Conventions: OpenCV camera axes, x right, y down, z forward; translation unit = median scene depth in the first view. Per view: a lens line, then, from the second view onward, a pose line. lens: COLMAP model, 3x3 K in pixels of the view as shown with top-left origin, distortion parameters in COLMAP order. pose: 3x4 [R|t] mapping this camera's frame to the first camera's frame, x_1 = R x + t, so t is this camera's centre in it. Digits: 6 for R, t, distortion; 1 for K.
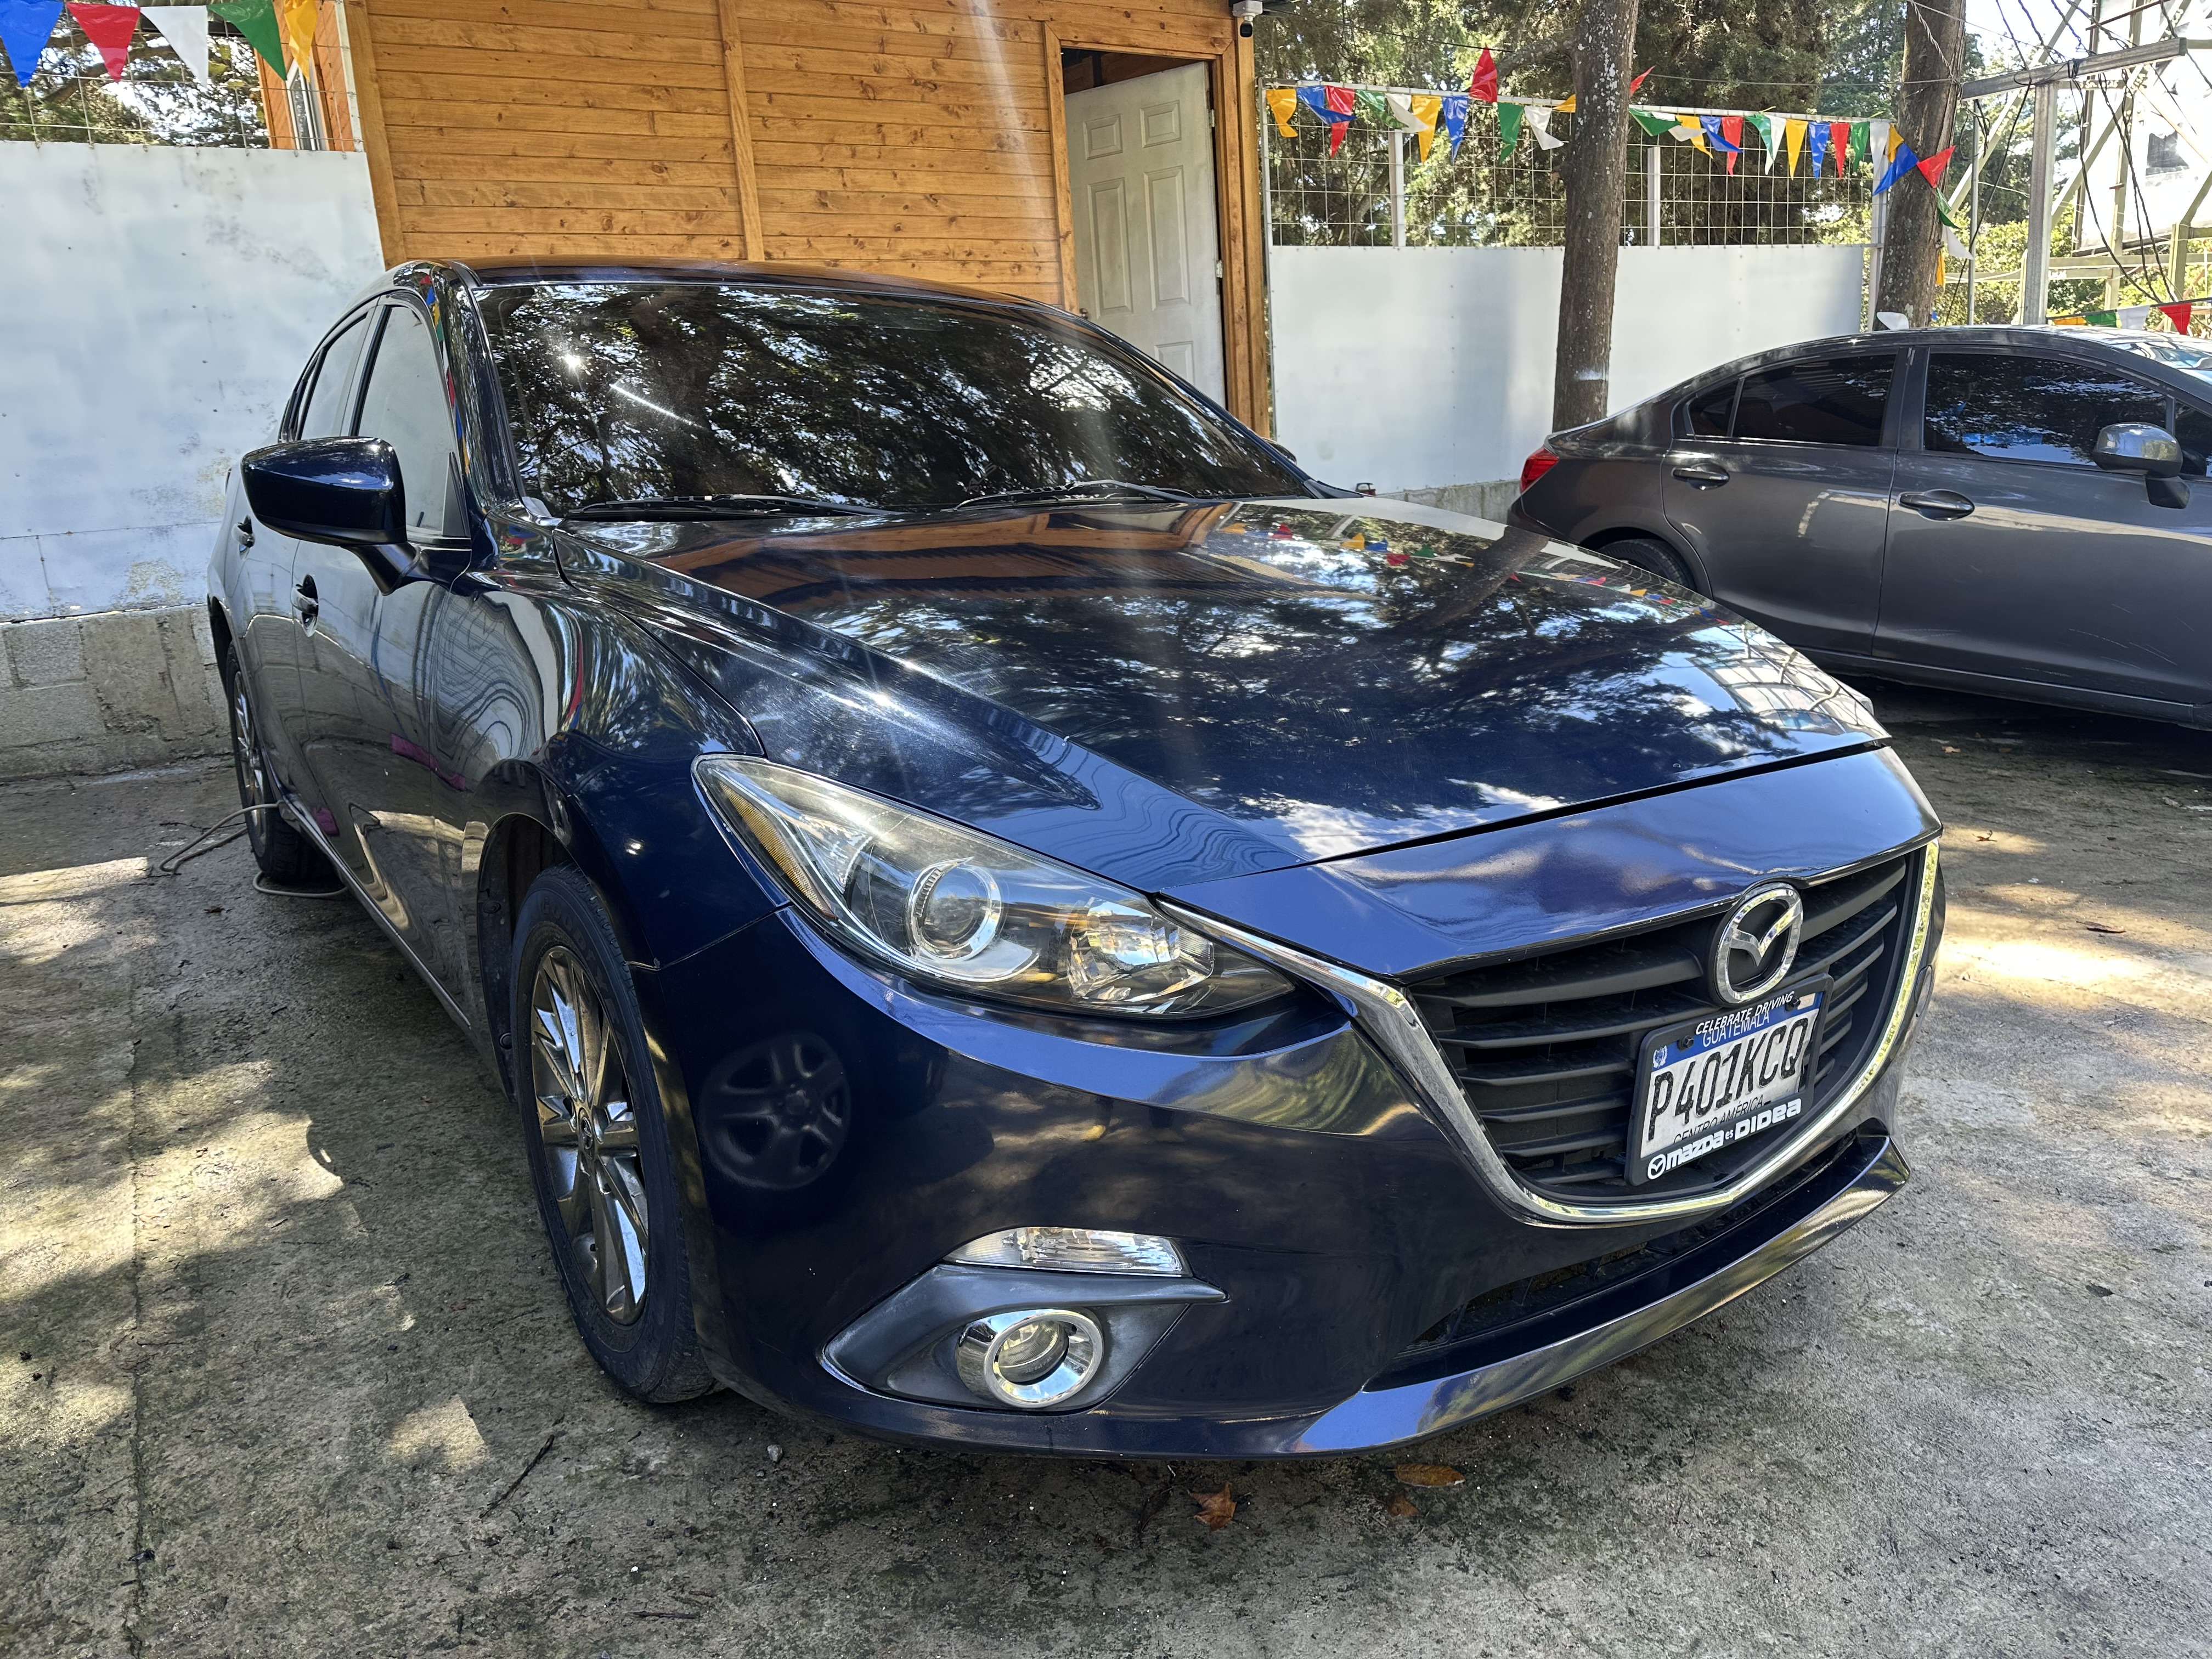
lens RADIAL K [[1520.7, 0, 1106.0], [0, 1520.7, 829.5], [0, 0, 1]] dist [-0.001017, -0.009685]
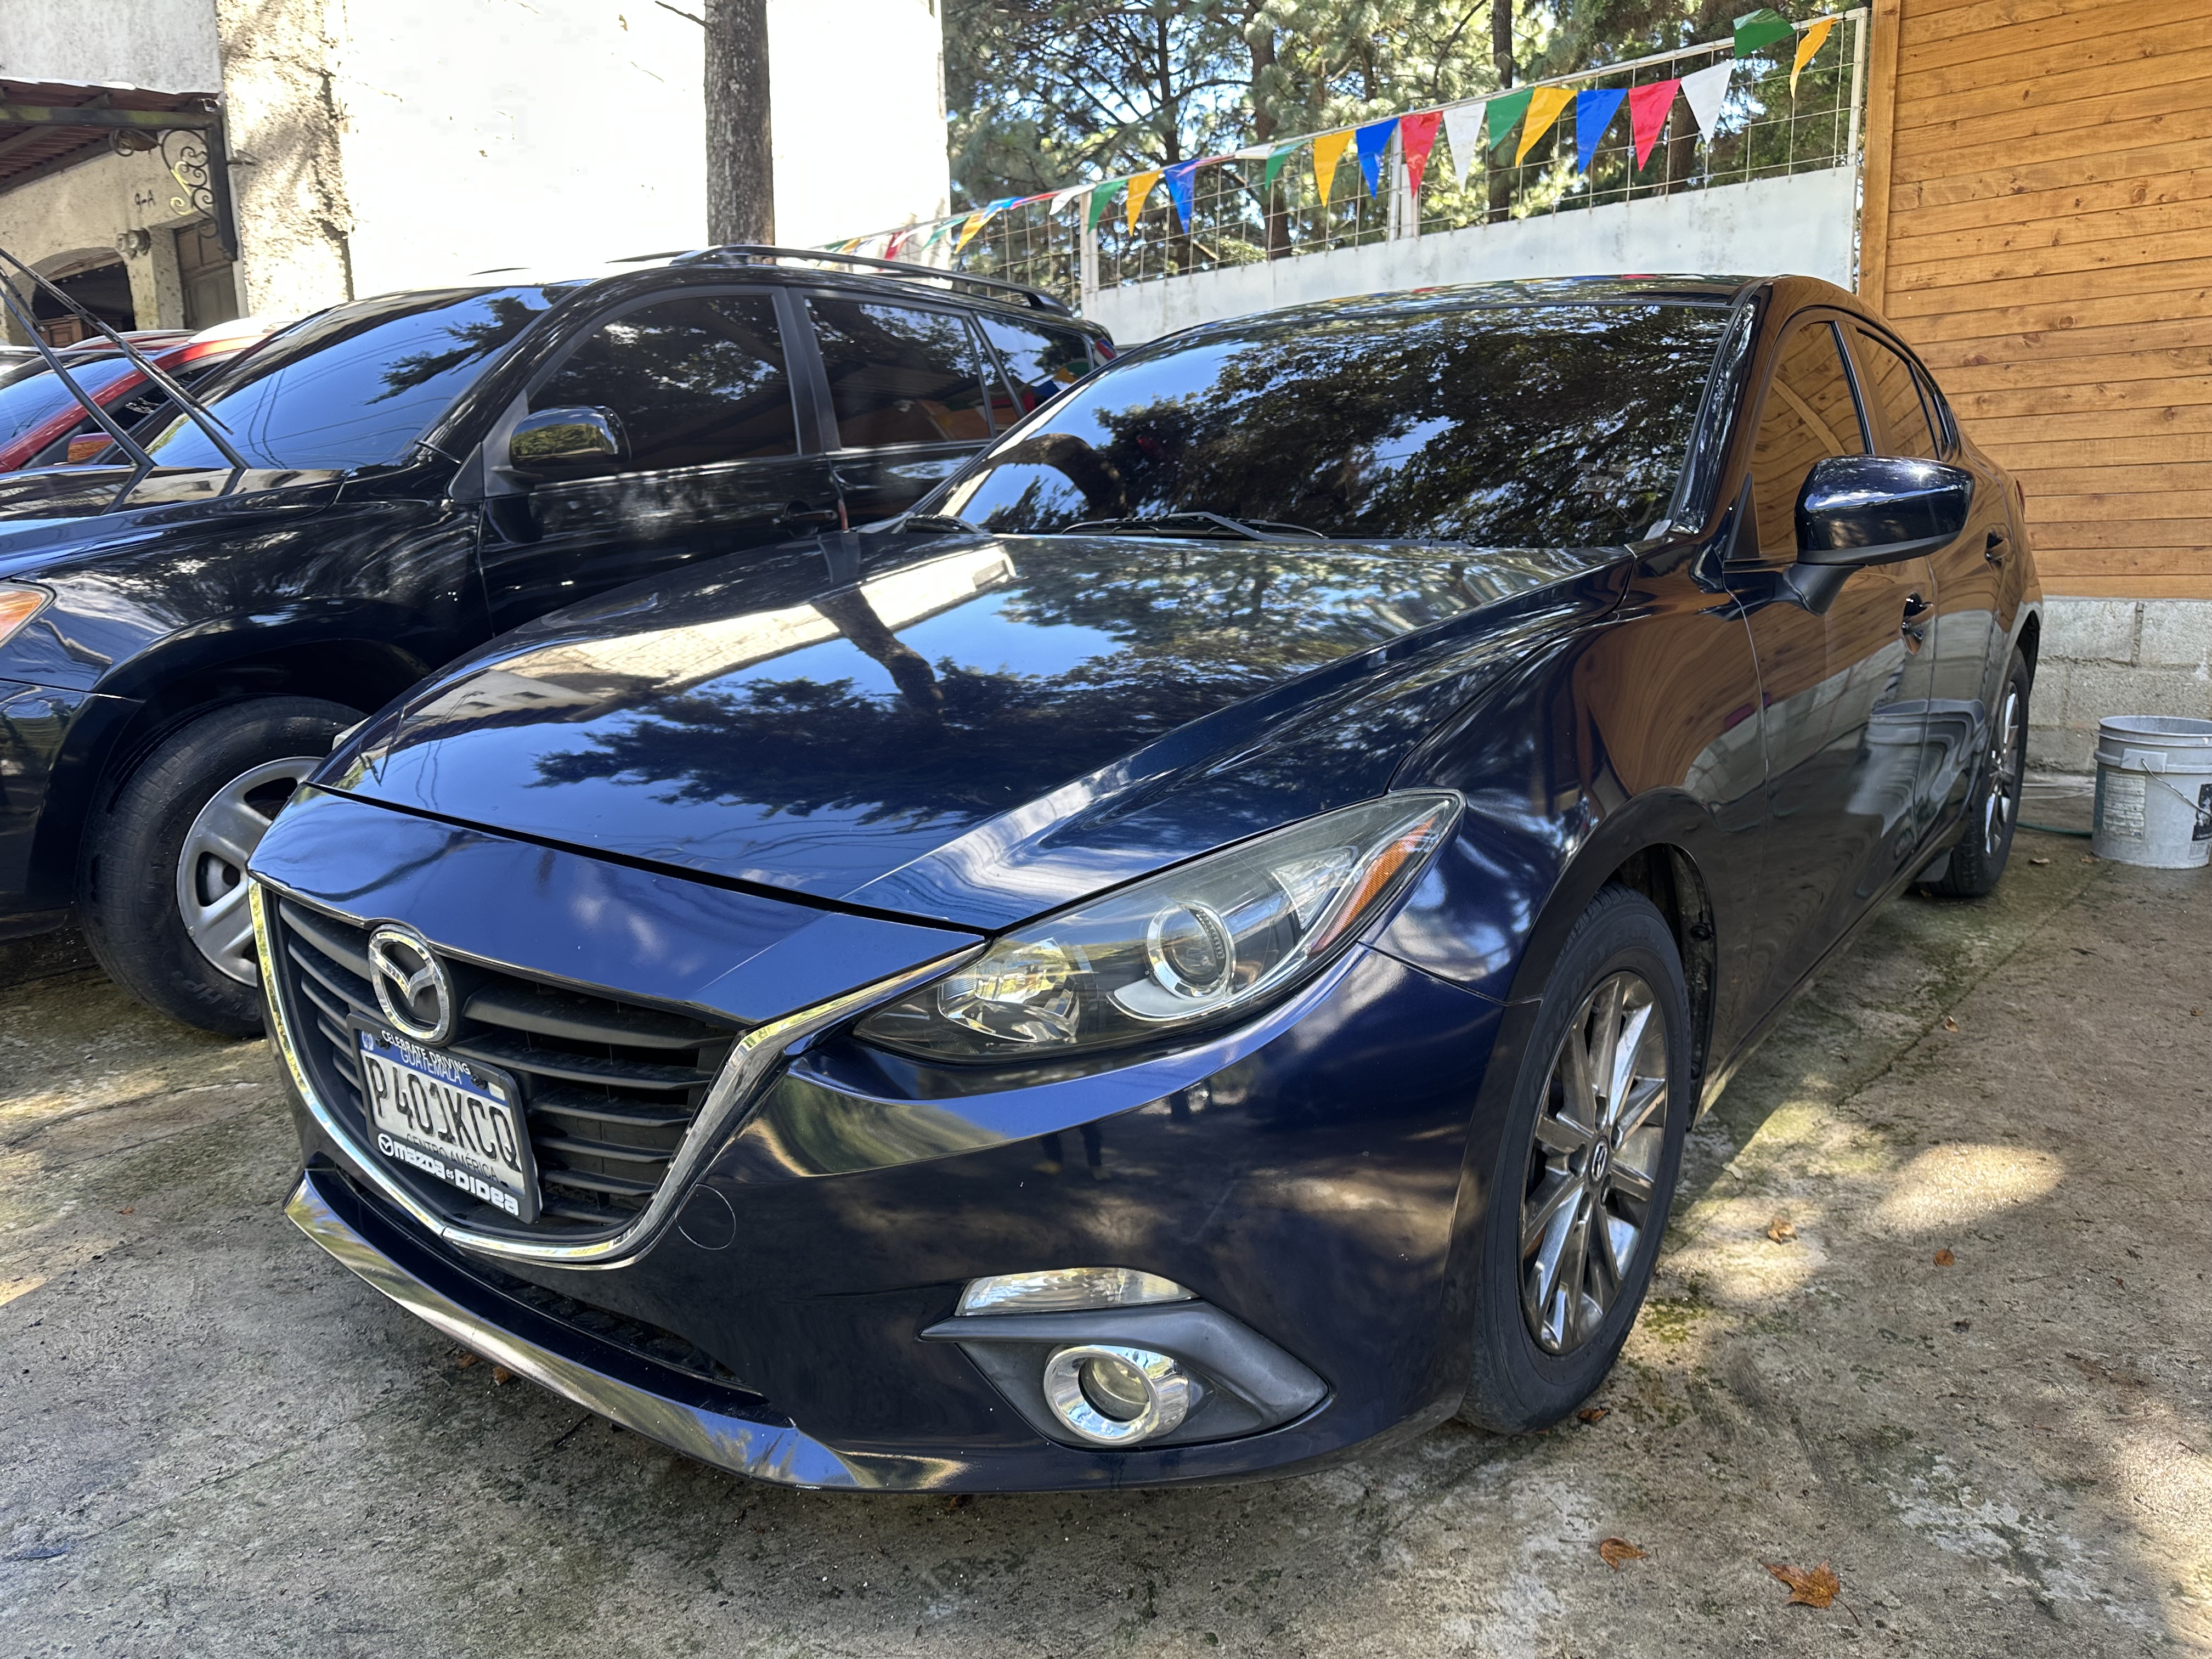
lens RADIAL K [[1520.7, 0, 1106.0], [0, 1520.7, 829.5], [0, 0, 1]] dist [-0.001017, -0.009685]
pose [[0.321825, 0.225979, -0.919436, 0.339110], [-0.226015, 0.961361, 0.157172, -0.066412], [0.919427, 0.157224, 0.360465, 0.236132]]
